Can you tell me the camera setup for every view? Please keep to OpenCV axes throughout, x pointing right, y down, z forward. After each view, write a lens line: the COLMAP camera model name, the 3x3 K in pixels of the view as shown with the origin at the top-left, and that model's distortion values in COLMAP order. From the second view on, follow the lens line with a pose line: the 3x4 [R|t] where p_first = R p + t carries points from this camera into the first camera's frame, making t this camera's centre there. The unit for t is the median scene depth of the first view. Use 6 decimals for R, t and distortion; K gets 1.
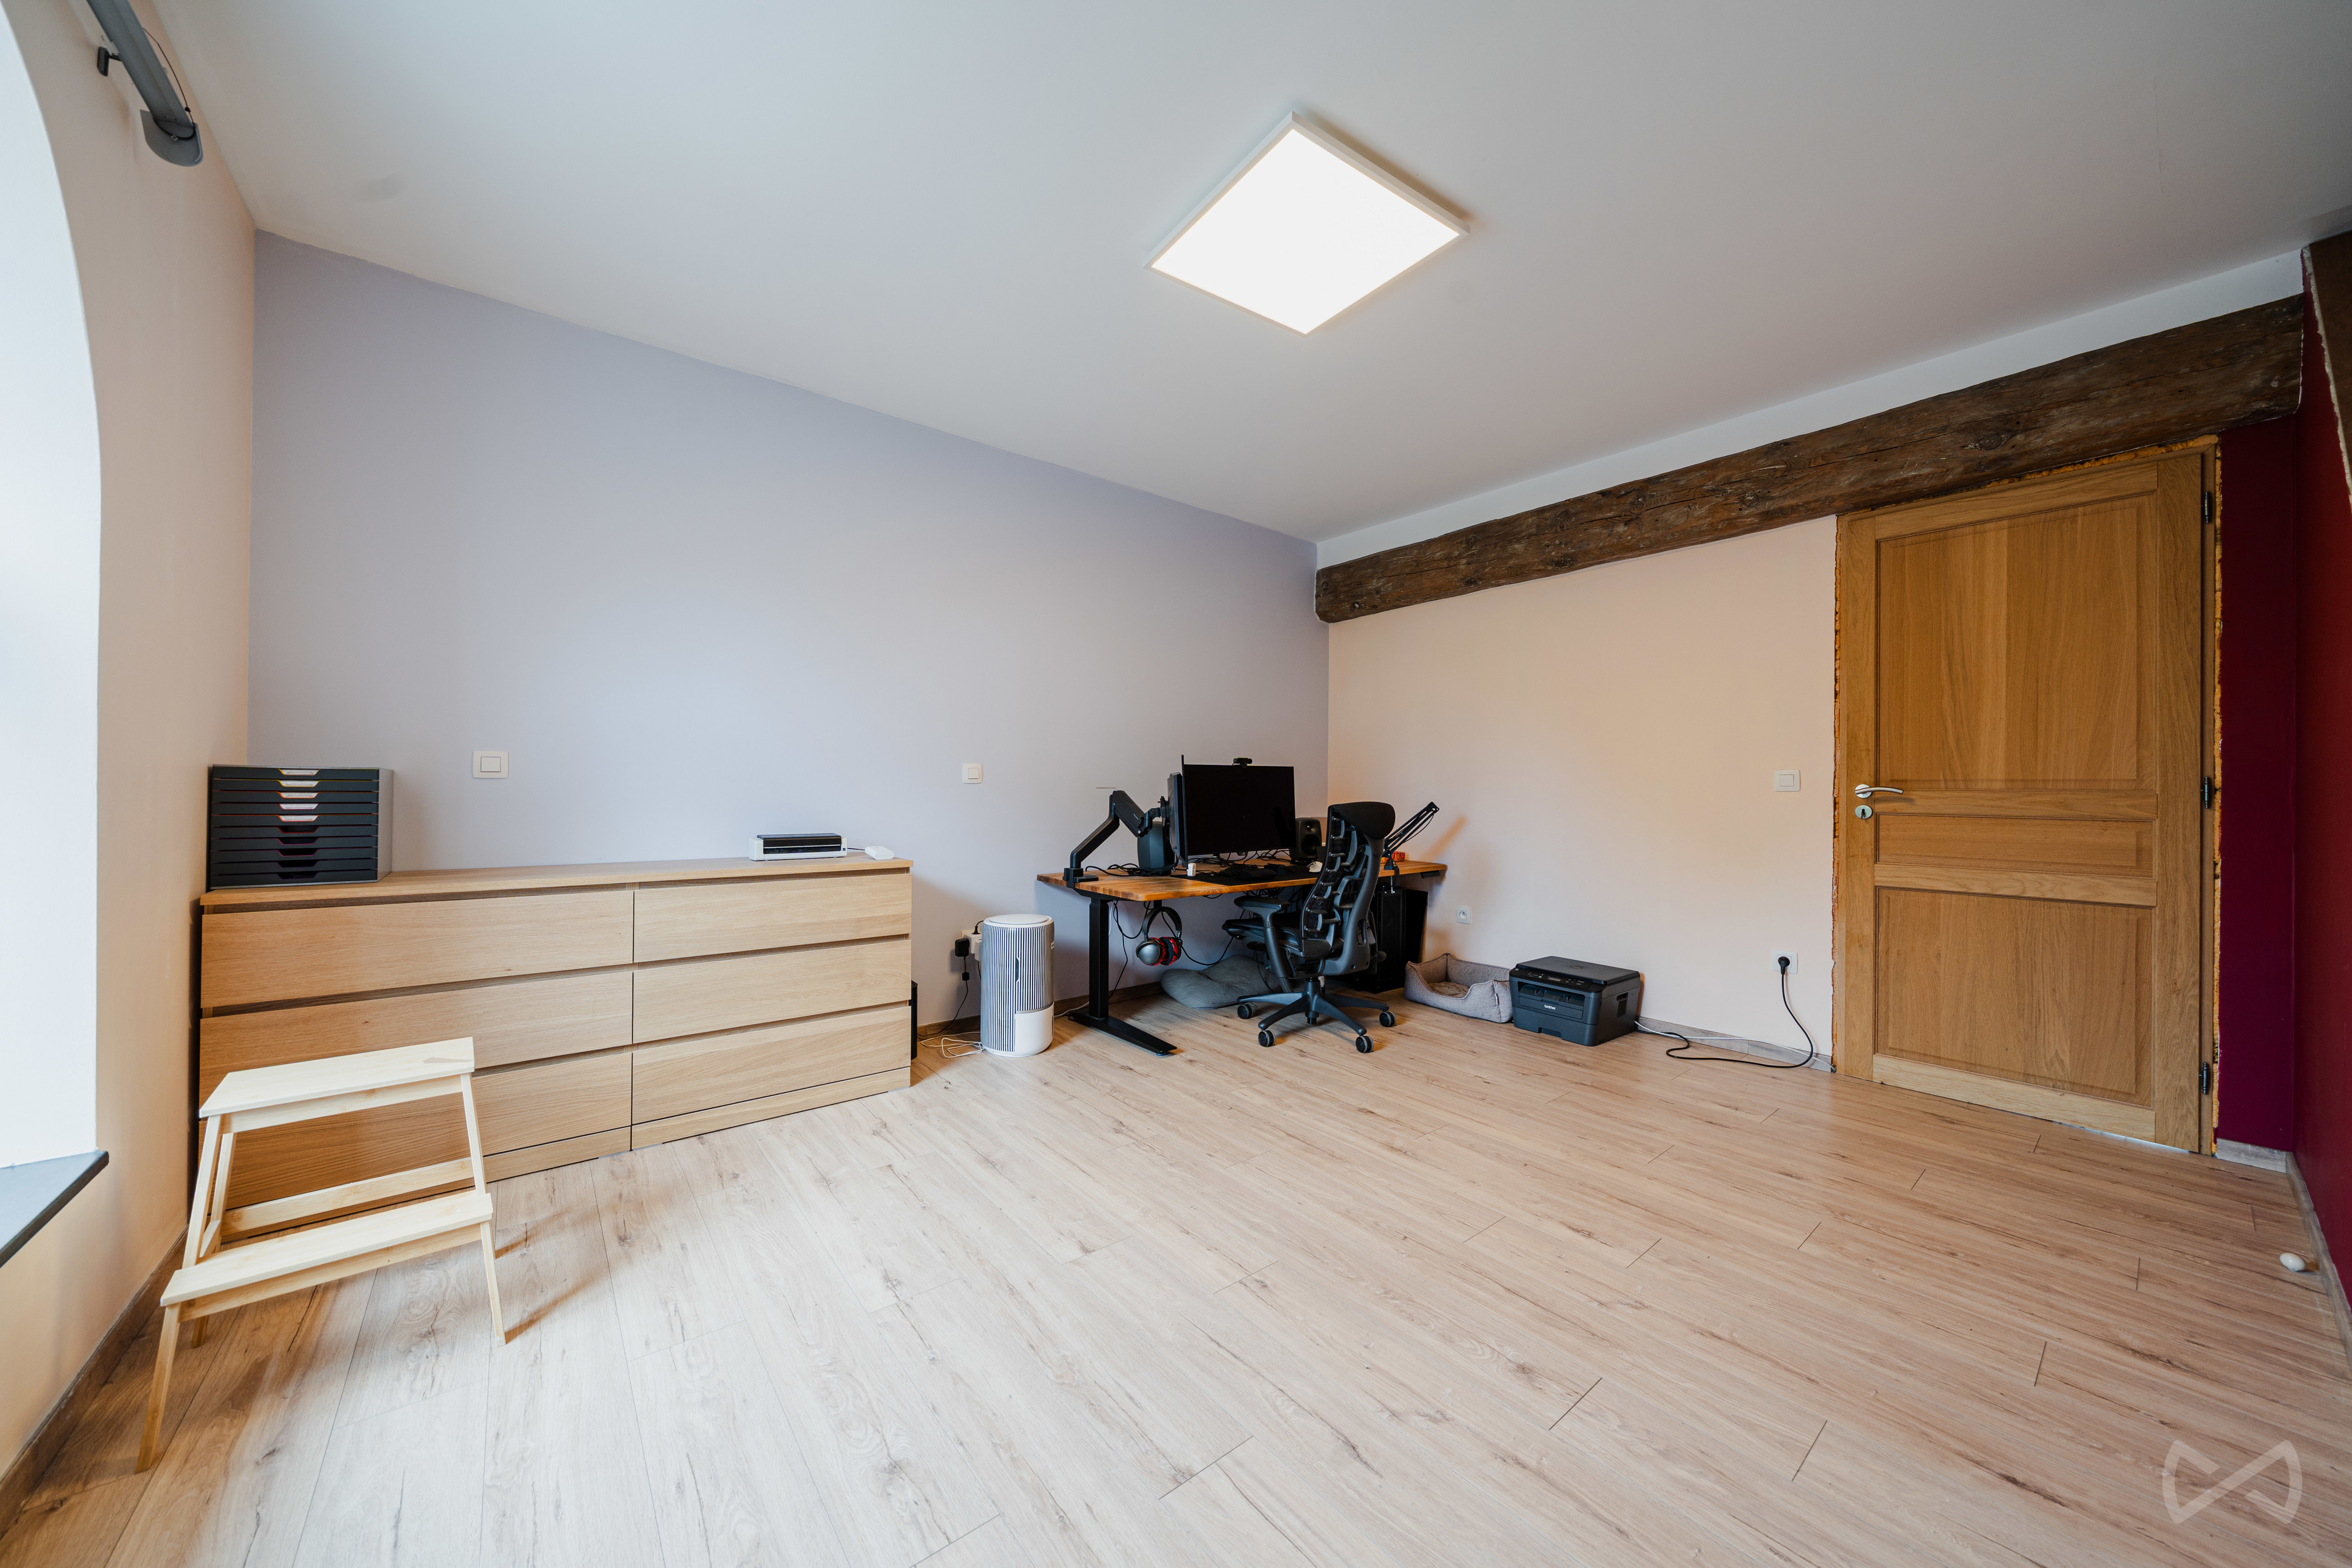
lens RADIAL K [[817.8, 0, 1185.5], [0, 817.8, 785.6], [0, 0, 1]] dist [0.001449, 0.000081]
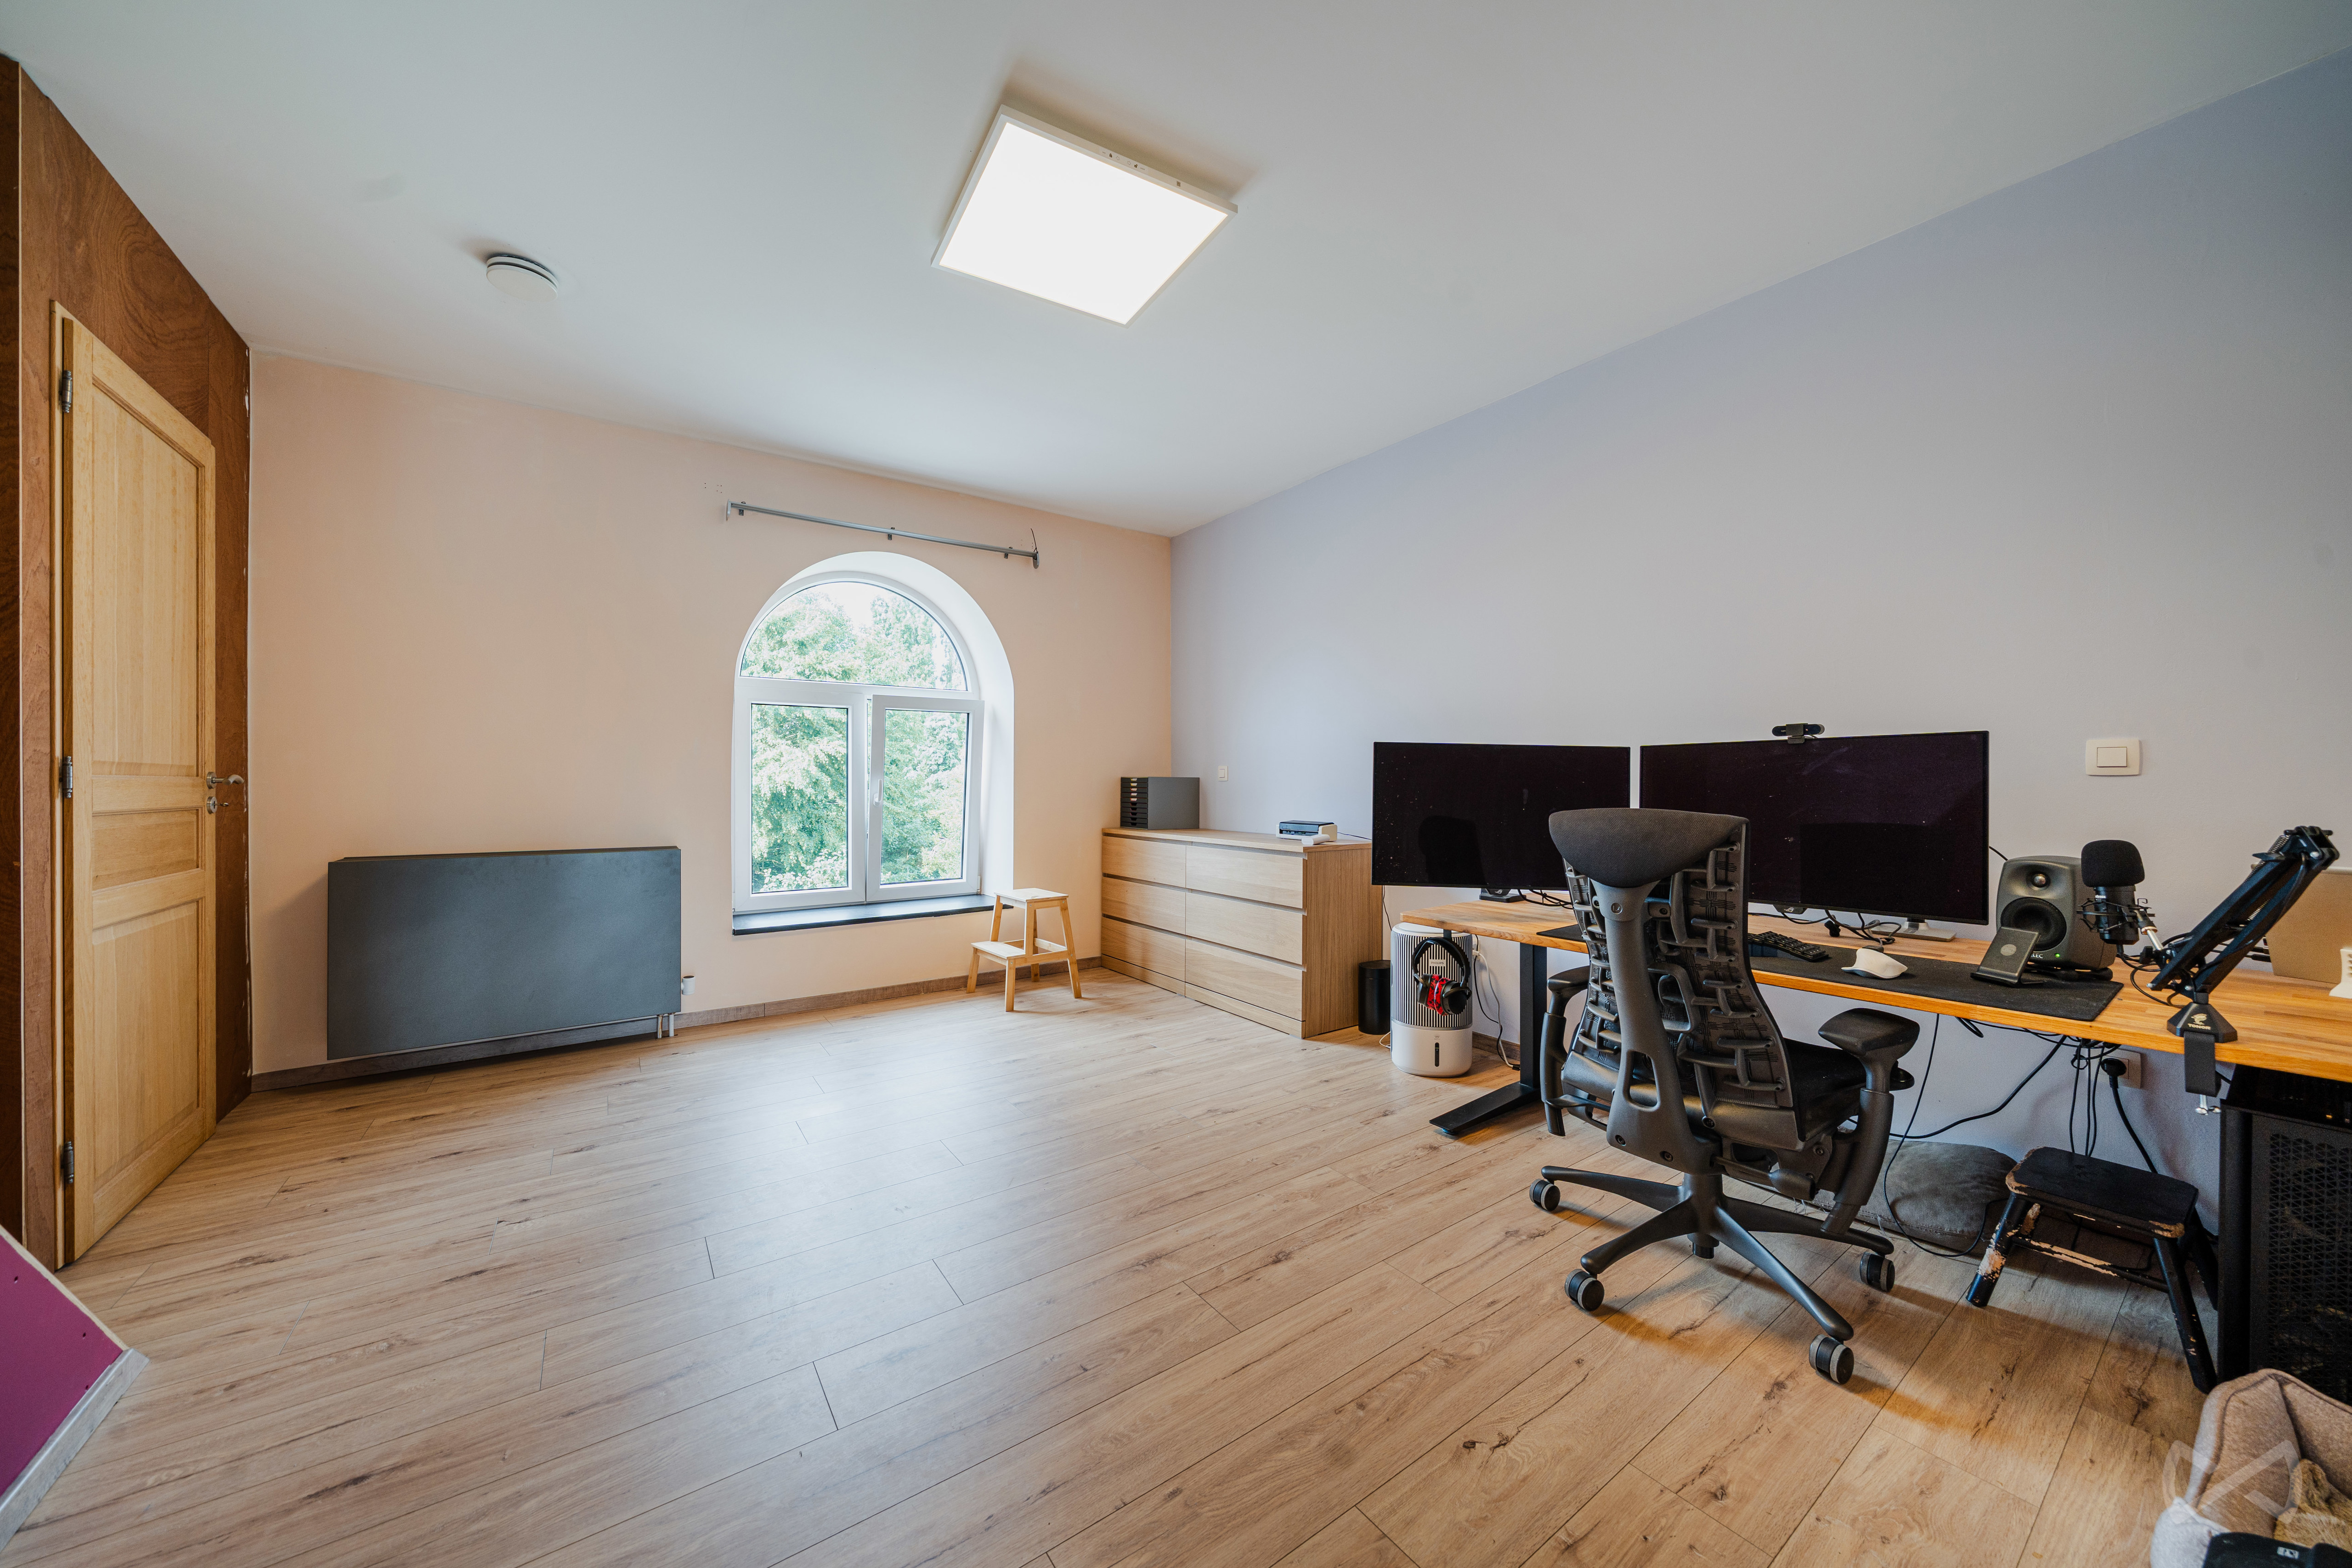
lens RADIAL K [[817.8, 0, 1183.6], [0, 817.8, 787.9], [0, 0, 1]] dist [0.001449, 0.000081]
pose [[-0.066514, -0.000903, -0.997785, 1.001057], [0.004369, 0.999990, -0.001196, 0.008793], [0.997776, -0.004439, -0.066509, 1.070189]]
